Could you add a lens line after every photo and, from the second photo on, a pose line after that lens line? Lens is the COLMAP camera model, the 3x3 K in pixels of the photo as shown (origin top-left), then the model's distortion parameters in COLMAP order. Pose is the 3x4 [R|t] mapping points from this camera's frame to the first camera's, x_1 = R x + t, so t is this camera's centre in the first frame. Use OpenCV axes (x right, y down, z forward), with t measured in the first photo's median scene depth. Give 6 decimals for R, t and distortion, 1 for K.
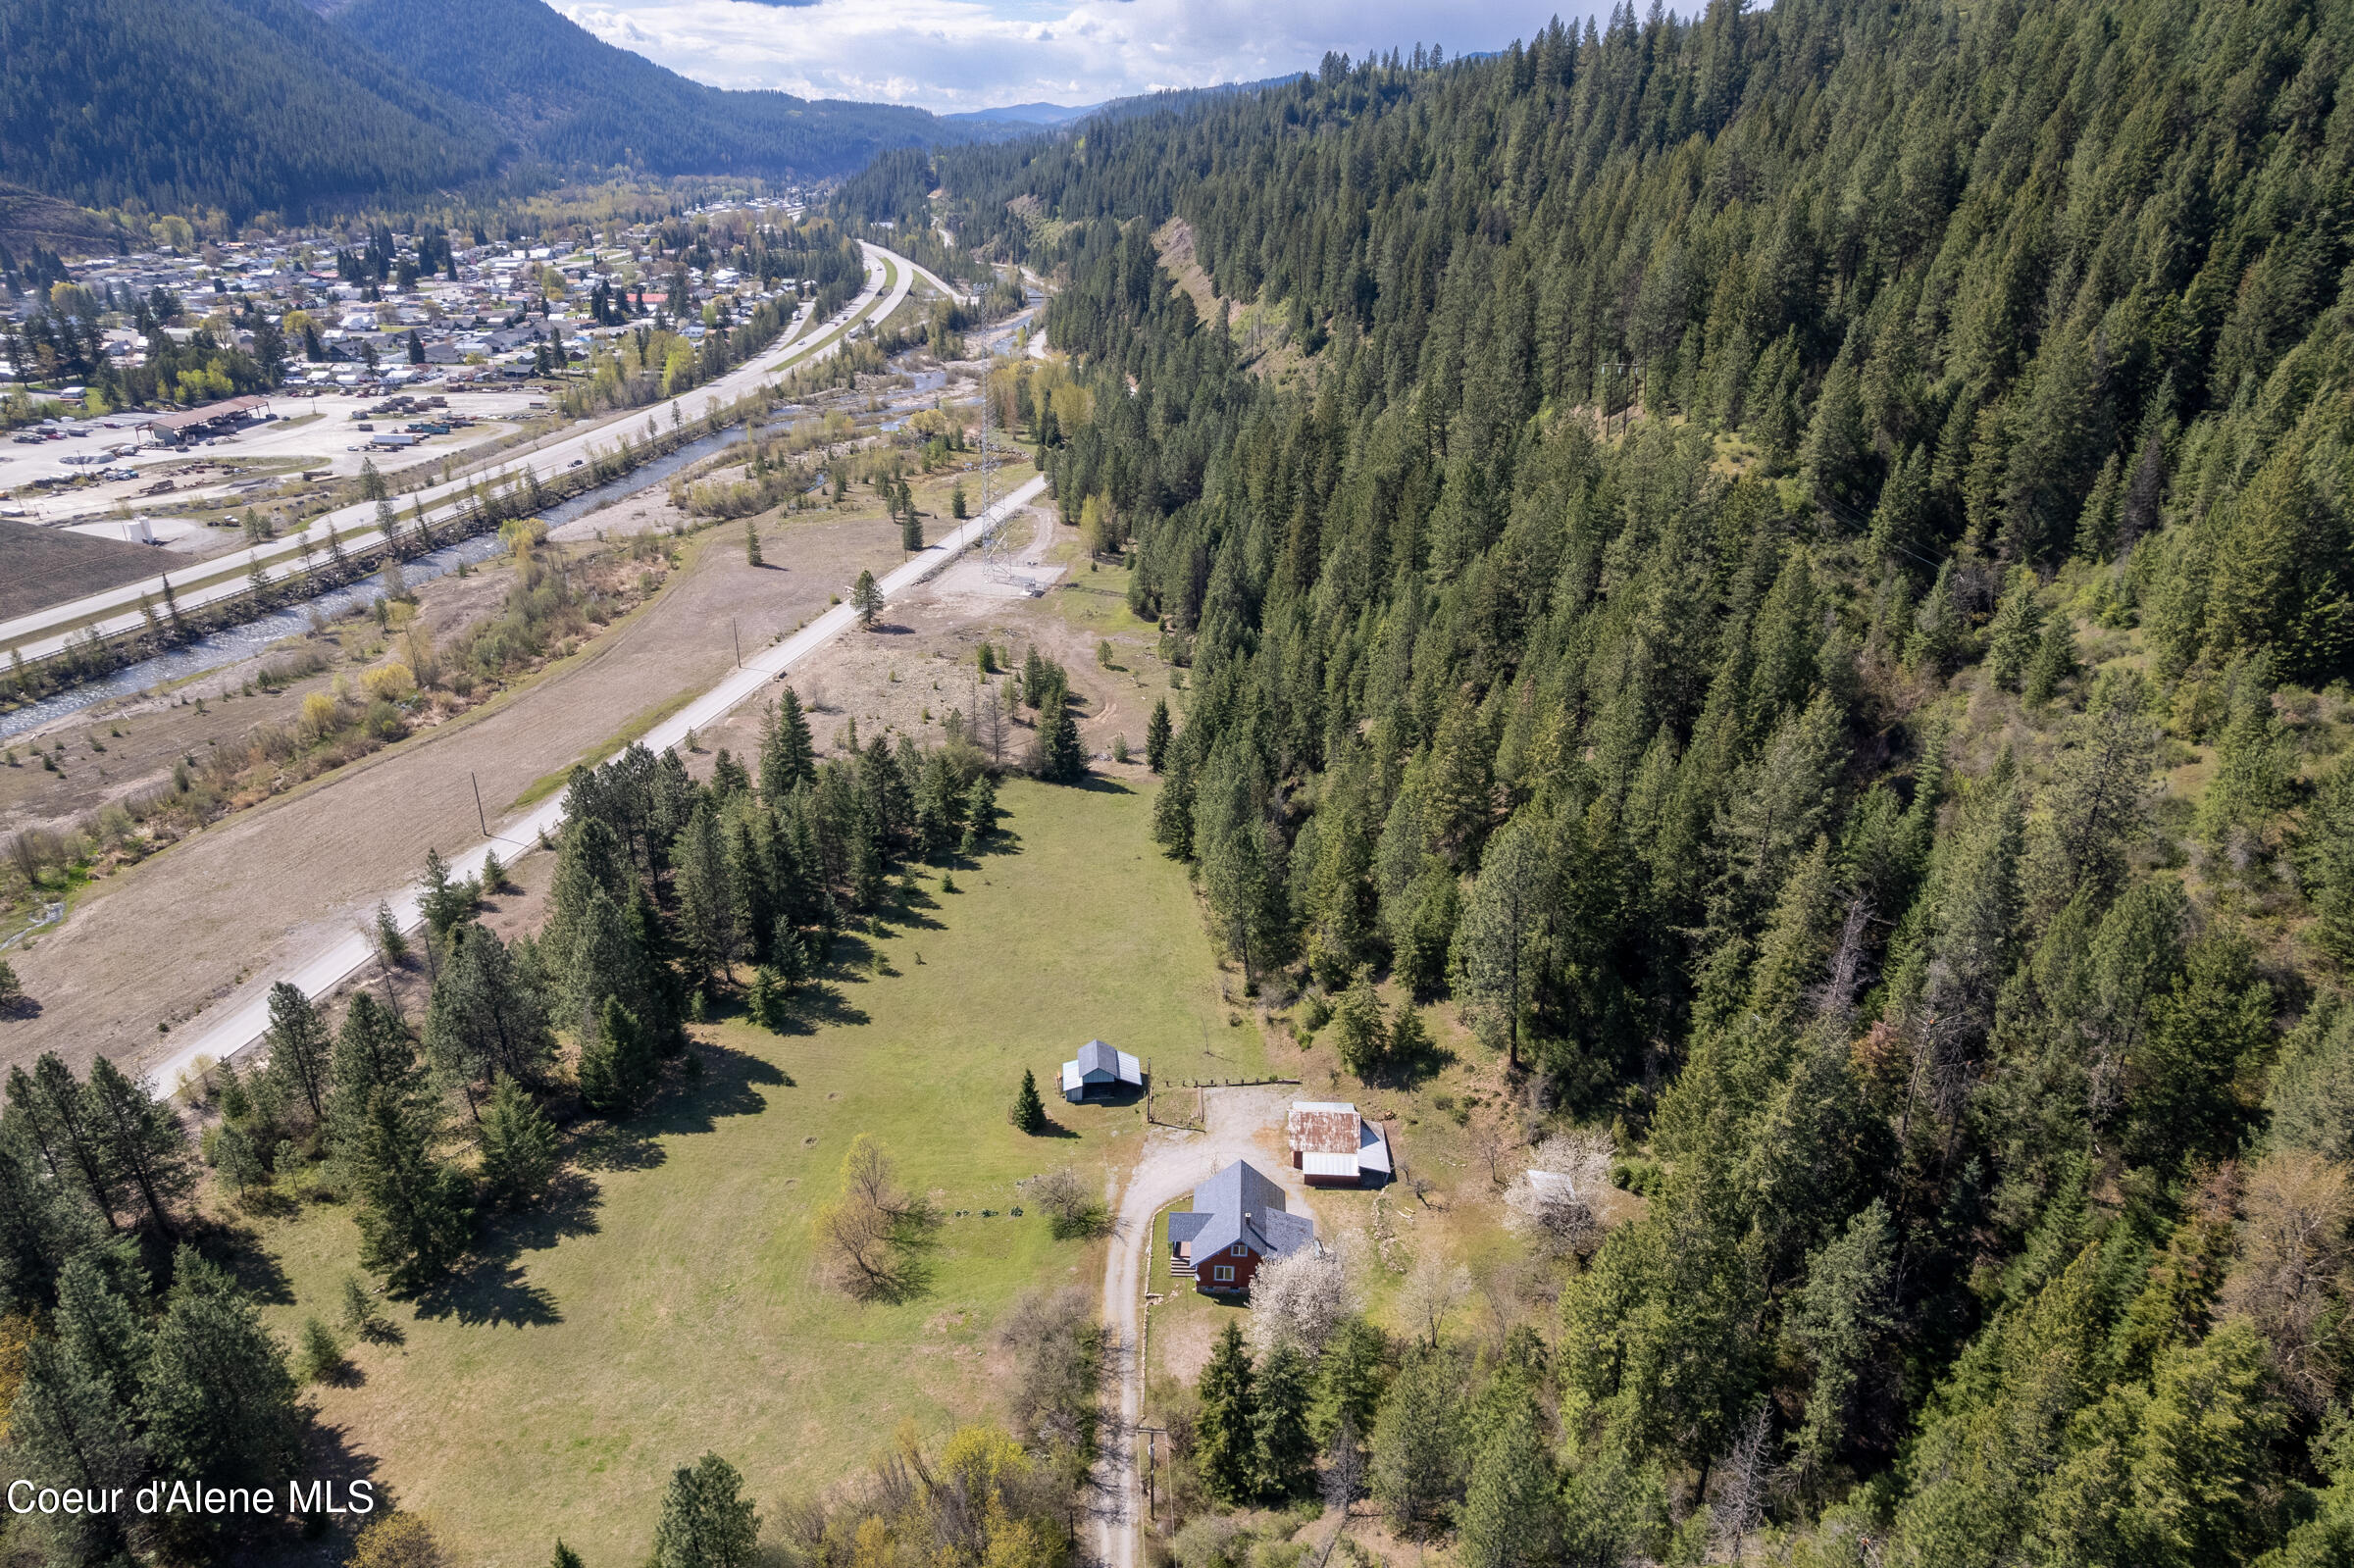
lens RADIAL K [[1507.9, 0, 1179.8], [0, 1507.9, 786.1], [0, 0, 1]] dist [-0.072719, 0.065359]
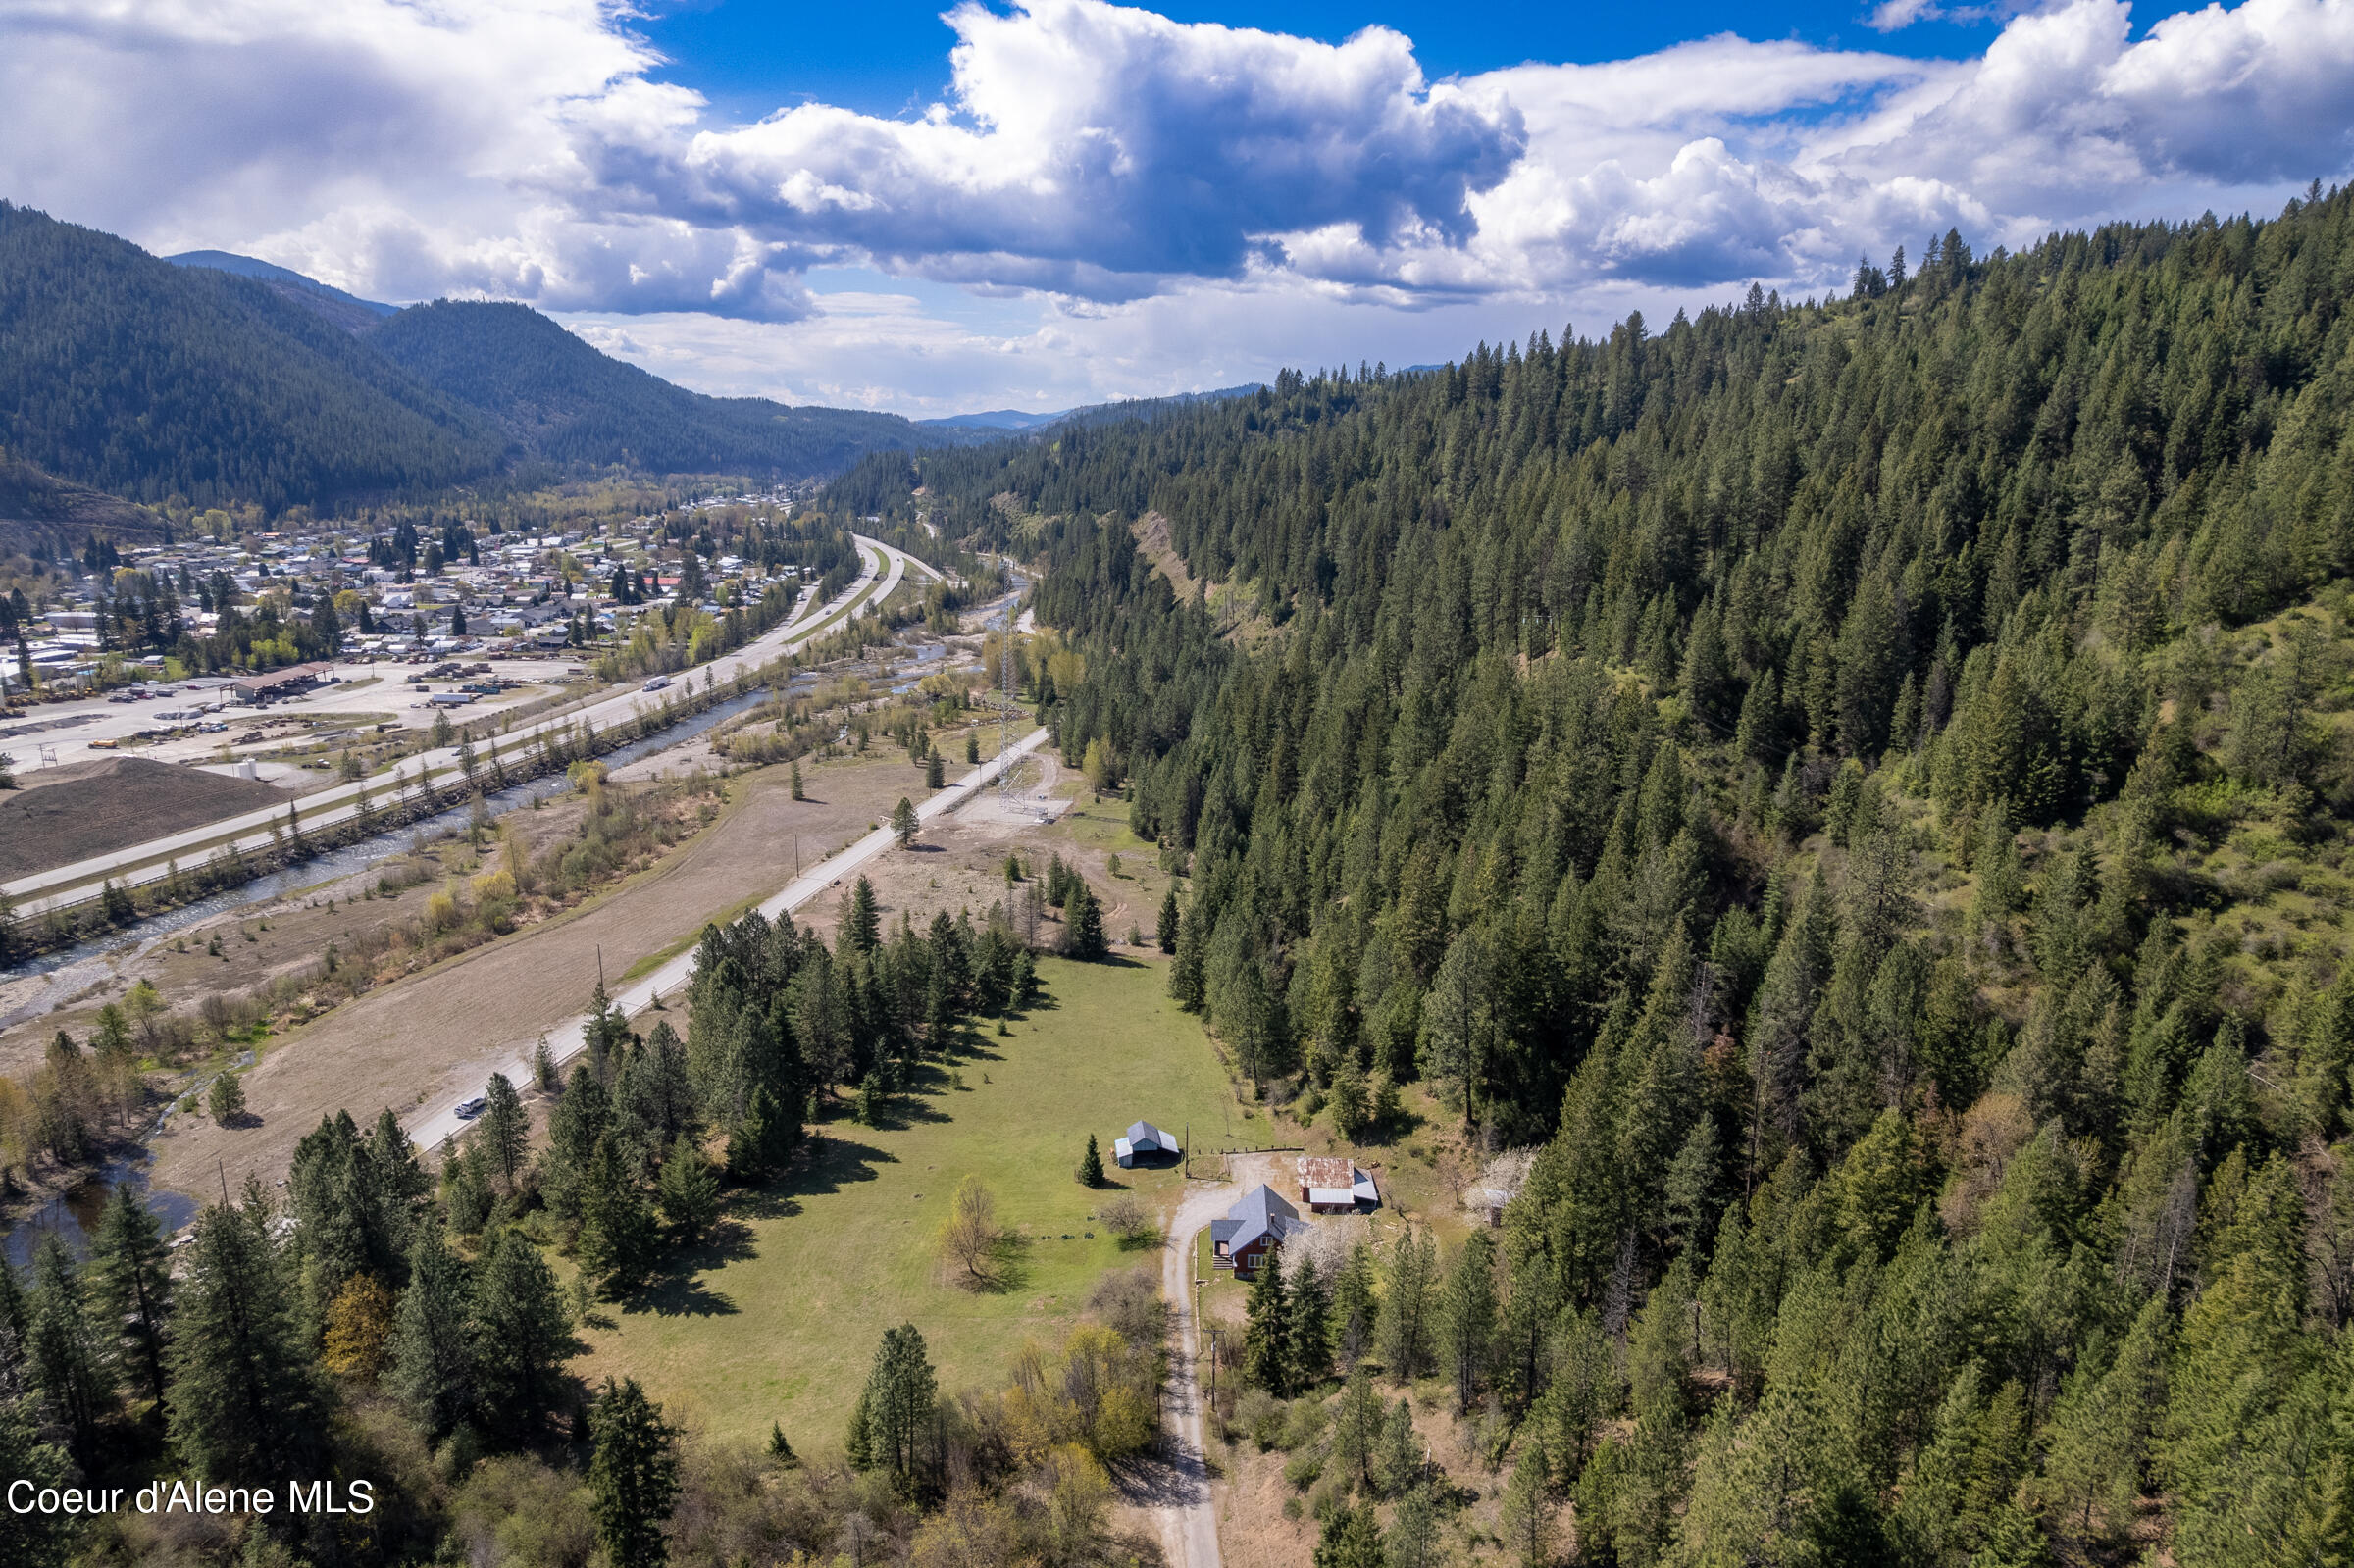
lens RADIAL K [[1507.0, 0, 1179.5], [0, 1507.0, 790.4], [0, 0, 1]] dist [-0.058469, 0.035011]
pose [[0.999648, -0.004652, 0.026127, -0.046339], [0.009307, 0.983441, -0.180987, 0.104639], [-0.024852, 0.181167, 0.983138, -0.245461]]
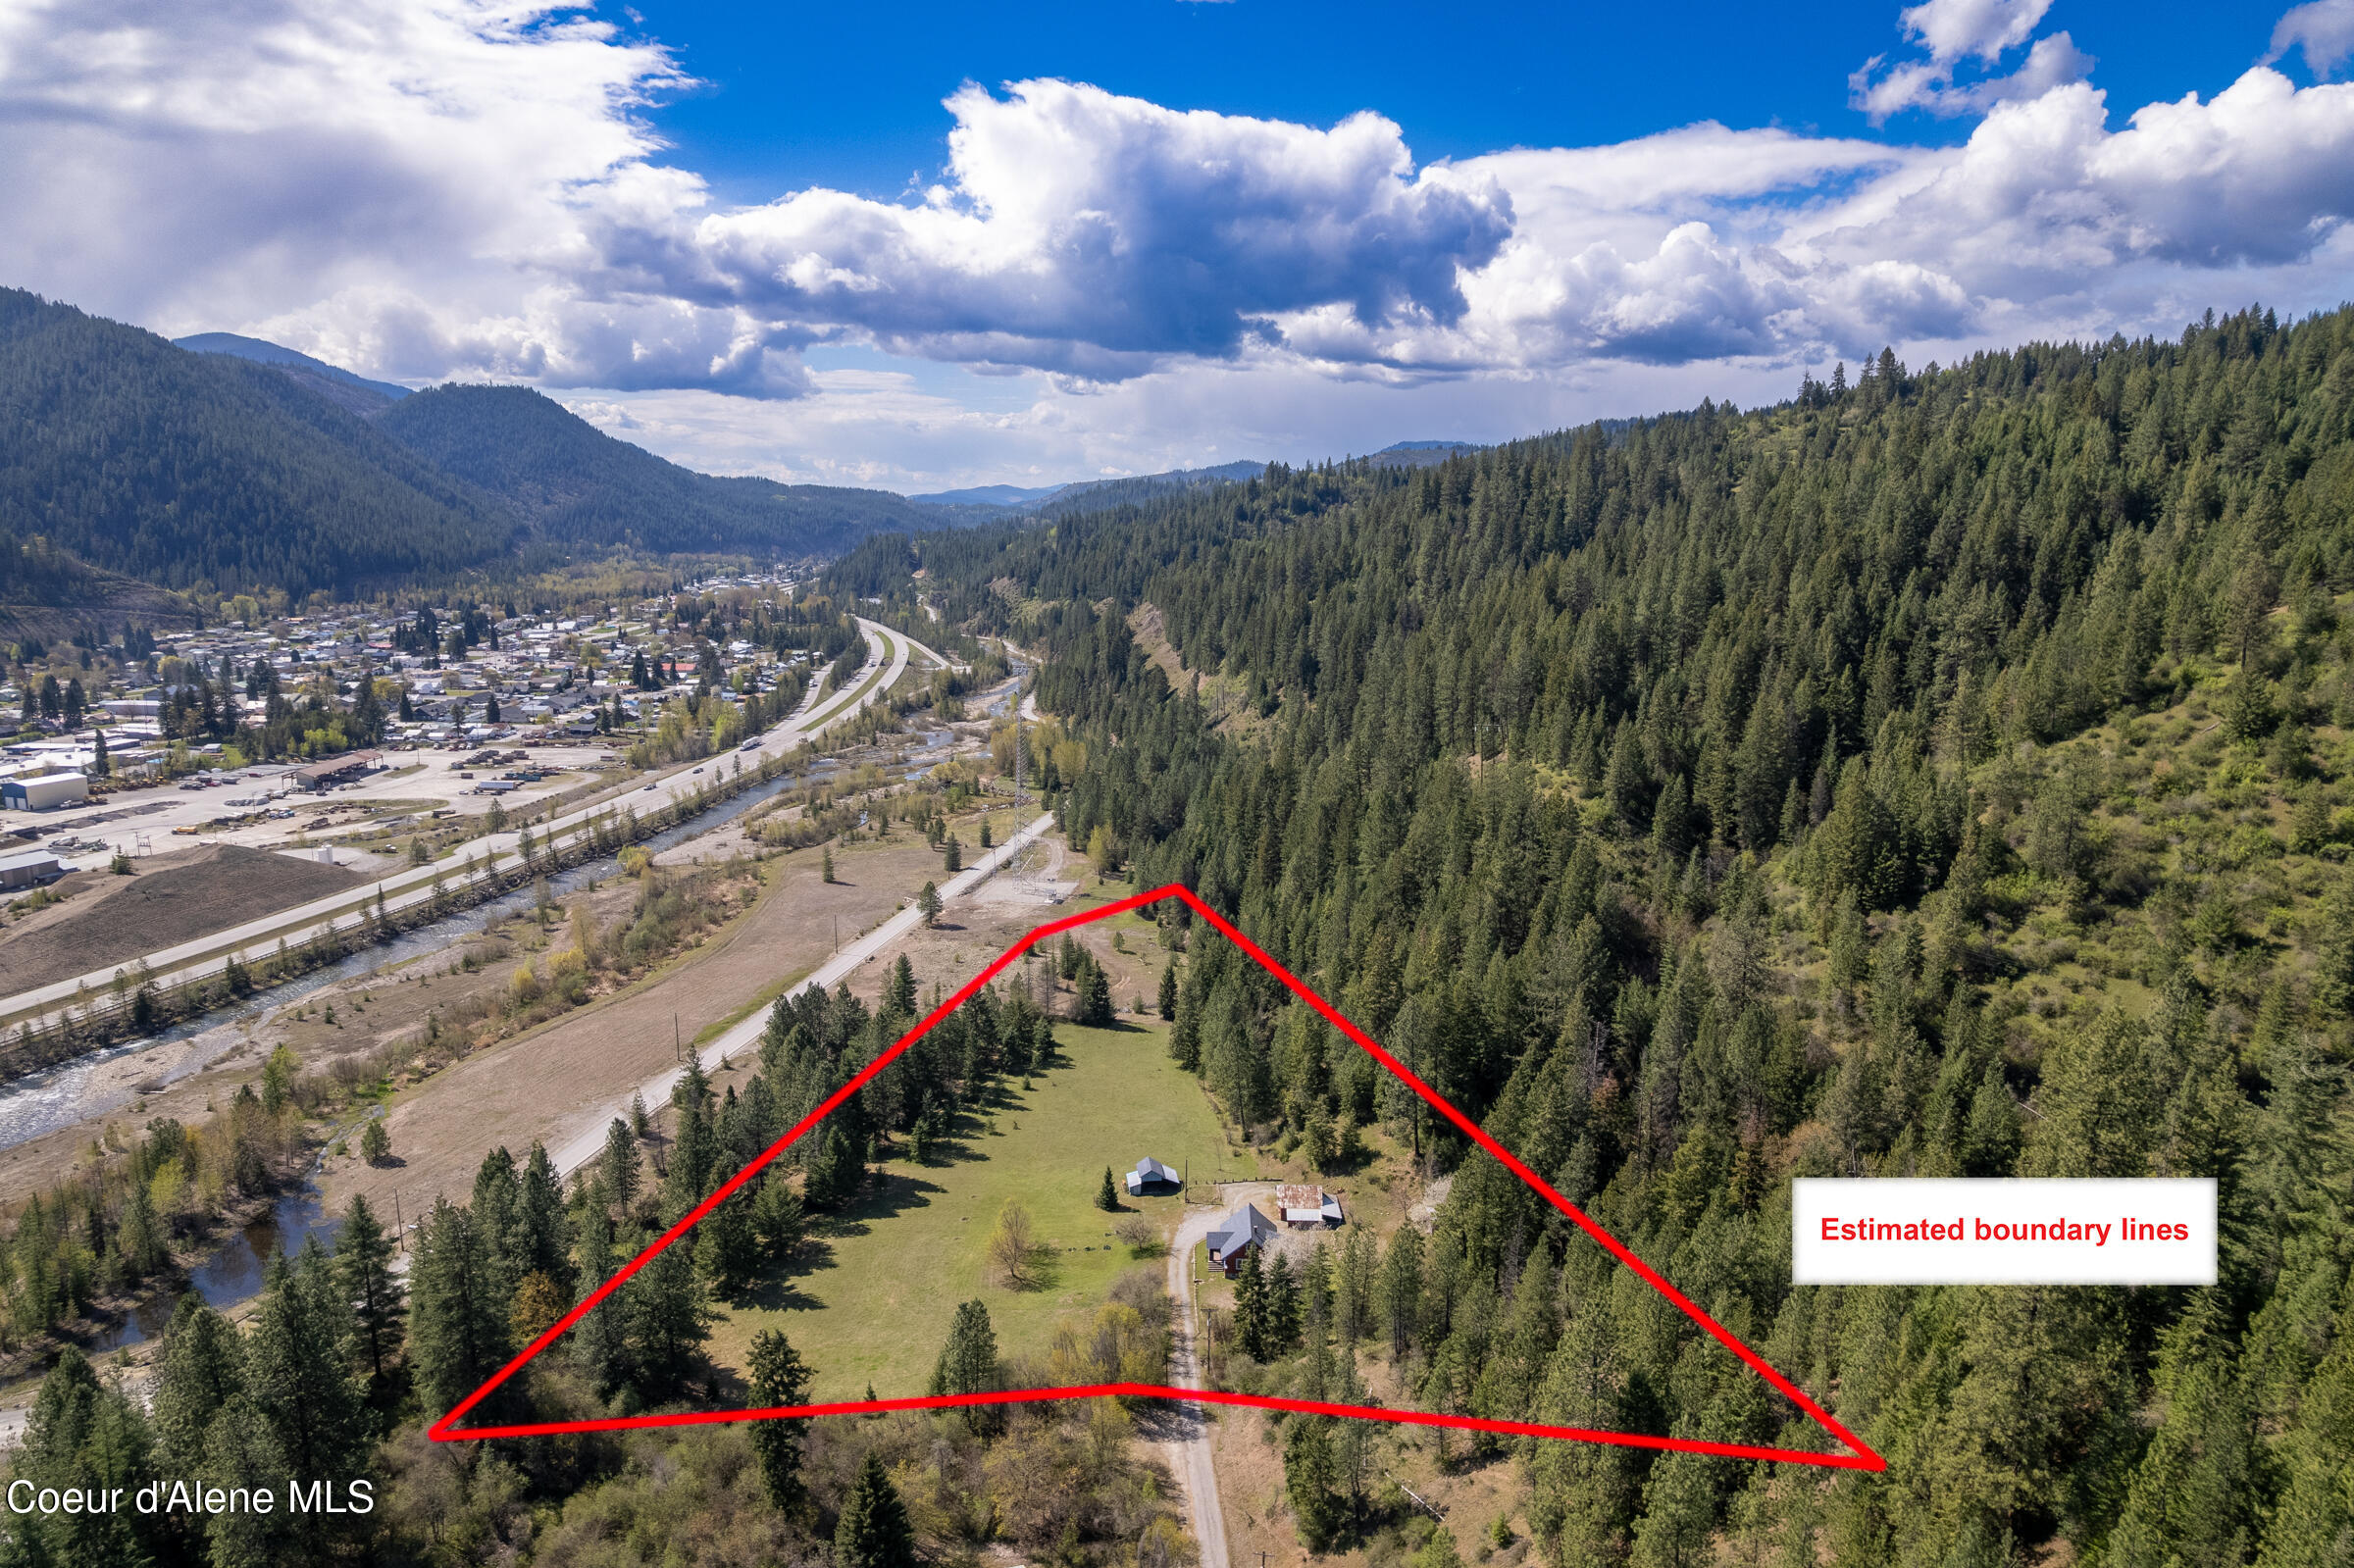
lens RADIAL K [[1512.3, 0, 1177.0], [0, 1512.3, 784.0], [0, 0, 1]] dist [-0.044575, 0.000105]
pose [[0.999539, -0.005822, 0.029808, -0.058539], [0.012552, 0.972904, -0.230867, 0.129412], [-0.027656, 0.231134, 0.972529, -0.484526]]
